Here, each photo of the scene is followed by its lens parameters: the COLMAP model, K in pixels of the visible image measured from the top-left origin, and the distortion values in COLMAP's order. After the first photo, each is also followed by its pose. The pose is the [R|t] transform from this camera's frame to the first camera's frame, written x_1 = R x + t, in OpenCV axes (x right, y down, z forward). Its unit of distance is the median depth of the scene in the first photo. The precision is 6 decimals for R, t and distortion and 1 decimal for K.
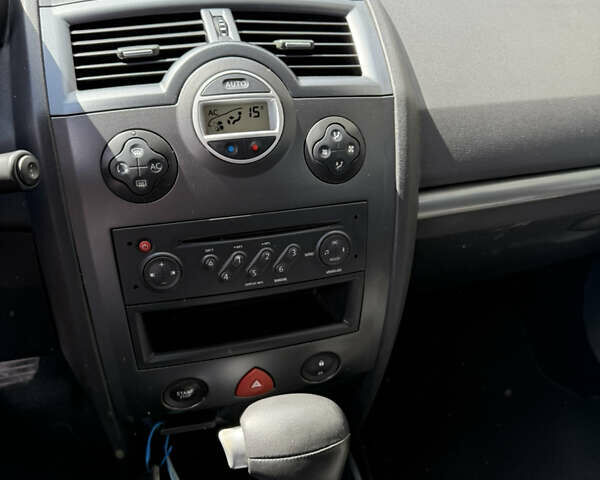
lens RADIAL K [[531.6, 0, 281.8], [0, 531.6, 230.3], [0, 0, 1]] dist [0.128093, -0.293057]
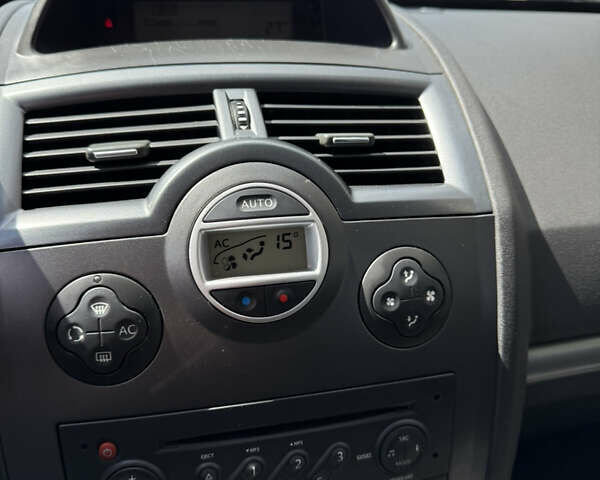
lens RADIAL K [[531.6, 0, 281.8], [0, 531.6, 230.3], [0, 0, 1]] dist [0.128093, -0.293057]
pose [[0.997372, 0.022978, -0.068703, -0.009167], [-0.028839, 0.995915, -0.085562, -0.176875], [0.066456, 0.087318, 0.993961, 0.339722]]
